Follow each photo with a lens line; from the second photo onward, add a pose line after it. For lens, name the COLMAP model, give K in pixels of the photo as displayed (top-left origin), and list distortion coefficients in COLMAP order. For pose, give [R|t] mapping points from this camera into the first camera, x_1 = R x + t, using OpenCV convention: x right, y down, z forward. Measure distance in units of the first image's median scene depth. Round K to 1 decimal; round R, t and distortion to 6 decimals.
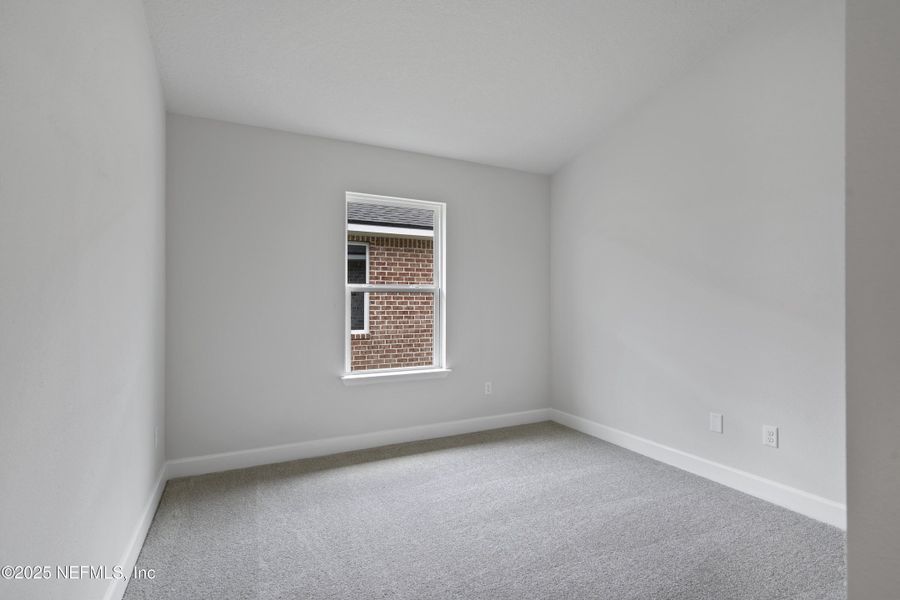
lens RADIAL K [[412.0, 0, 450.0], [0, 412.0, 300.0], [0, 0, 1]] dist [-0.002303, 0.000081]
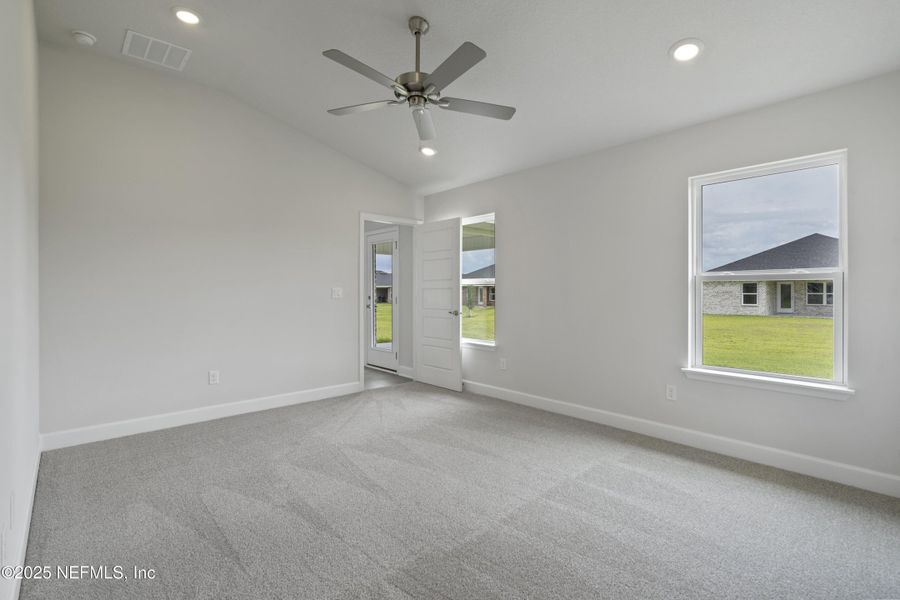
lens RADIAL K [[408.9, 0, 448.7], [0, 408.9, 292.2], [0, 0, 1]] dist [-0.000027, 0.000064]
pose [[0.286244, 0.001632, -0.958155, 0.444586], [0.013329, 0.999895, 0.005685, -0.002773], [0.958064, -0.014398, 0.286192, 0.178418]]
